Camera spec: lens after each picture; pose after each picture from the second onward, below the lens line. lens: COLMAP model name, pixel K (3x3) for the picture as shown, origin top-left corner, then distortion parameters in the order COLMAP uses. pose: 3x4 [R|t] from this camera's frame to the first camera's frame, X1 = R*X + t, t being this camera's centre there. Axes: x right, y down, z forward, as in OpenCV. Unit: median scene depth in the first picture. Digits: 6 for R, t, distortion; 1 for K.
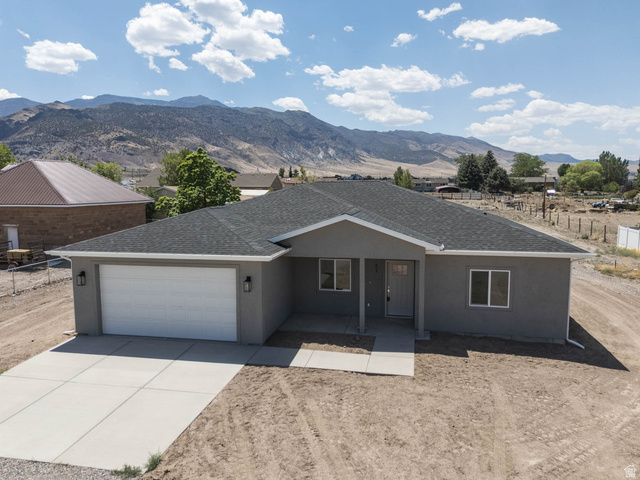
lens RADIAL K [[469.2, 0, 318.7], [0, 469.2, 240.1], [0, 0, 1]] dist [0.074103, -0.064368]
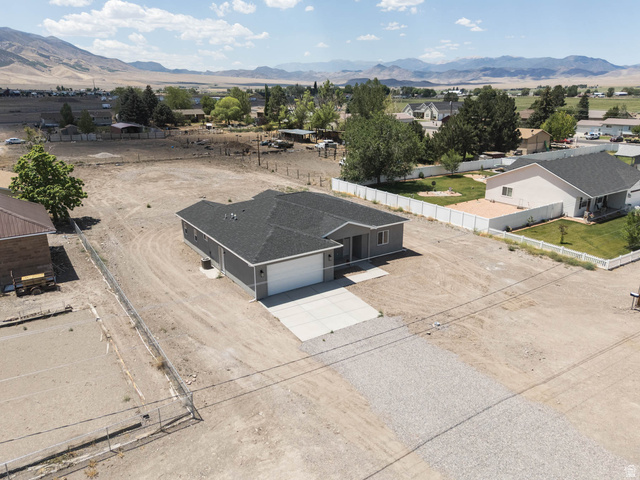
lens RADIAL K [[469.2, 0, 318.7], [0, 469.2, 240.1], [0, 0, 1]] dist [0.074103, -0.064368]
pose [[0.708631, -0.214159, 0.672294, -0.573174], [0.088509, 0.972279, 0.216426, -0.166944], [-0.700006, -0.093862, 0.707942, -0.214624]]
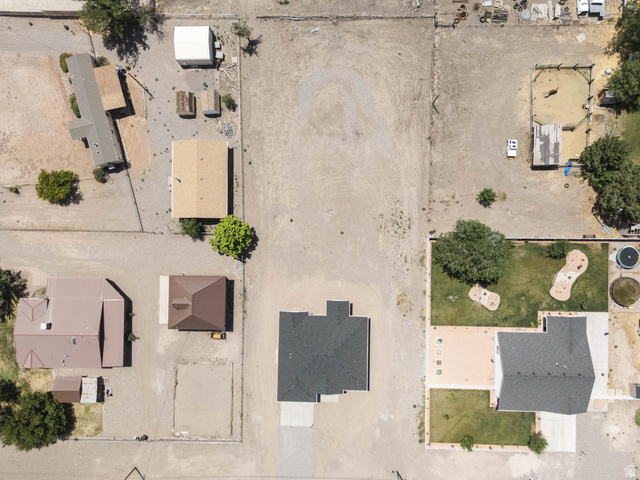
lens RADIAL K [[469.2, 0, 318.7], [0, 469.2, 240.1], [0, 0, 1]] dist [0.074103, -0.064368]
pose [[0.982594, -0.184326, -0.023090, 0.144154], [0.047979, 0.131734, 0.990123, -1.988082], [-0.179464, -0.973997, 0.138285, 0.677245]]
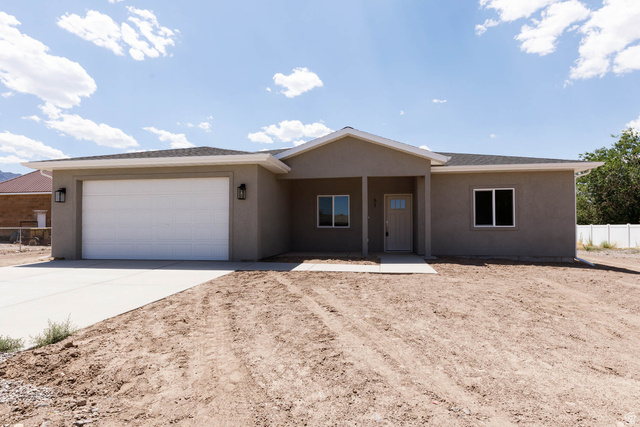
lens RADIAL K [[341.7, 0, 325.3], [0, 341.7, 222.5], [0, 0, 1]] dist [0.001108, 0.000474]
pose [[0.998395, 0.002650, 0.056567, -0.008938], [0.005279, 0.990200, -0.139556, 0.077540], [-0.056382, 0.139631, 0.988597, 0.111060]]
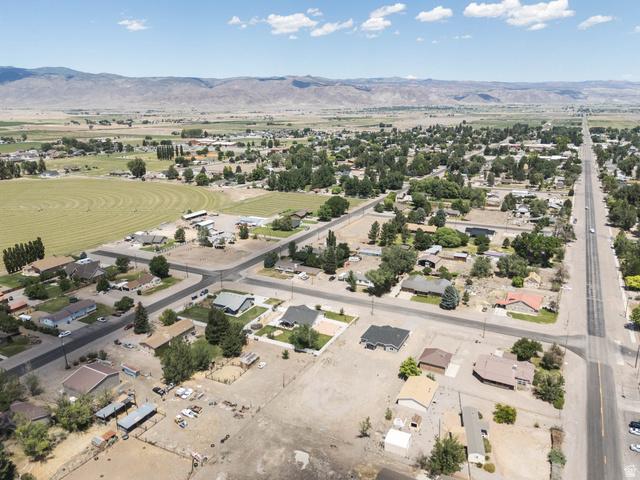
lens RADIAL K [[469.2, 0, 318.7], [0, 469.2, 240.1], [0, 0, 1]] dist [0.074103, -0.064368]
pose [[-0.960295, -0.069214, 0.270265, -0.502710], [0.041841, 0.922049, 0.384805, -2.527940], [-0.275831, 0.380834, -0.882543, 4.169293]]
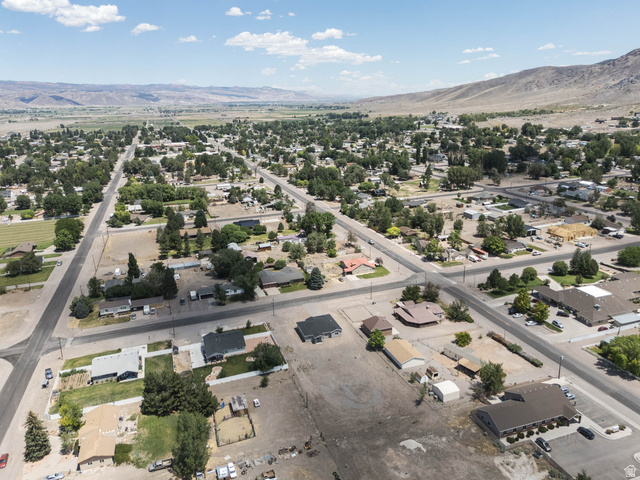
lens RADIAL K [[469.2, 0, 318.7], [0, 469.2, 240.1], [0, 0, 1]] dist [0.074103, -0.064368]
pose [[-0.862623, 0.171073, -0.476042, 2.015891], [-0.030119, 0.922038, 0.385927, -2.490168], [0.504951, 0.347247, -0.790218, 3.742663]]
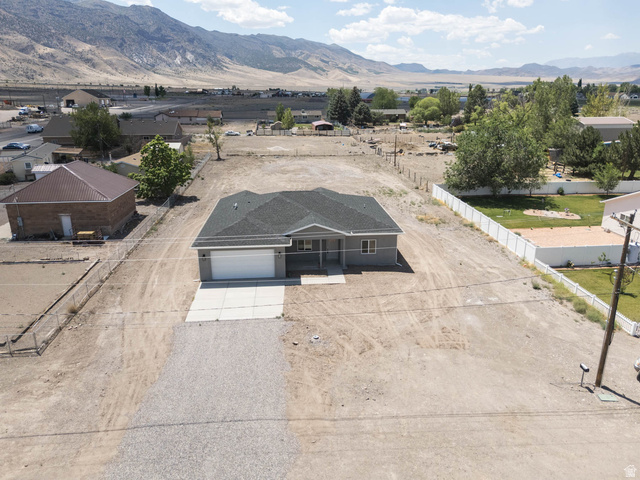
lens RADIAL K [[469.2, 0, 318.7], [0, 469.2, 240.1], [0, 0, 1]] dist [0.074103, -0.064368]
pose [[0.962036, -0.082757, 0.260073, -0.187607], [0.034070, 0.981880, 0.186413, -0.139898], [-0.270788, -0.170476, 0.947424, -0.446074]]
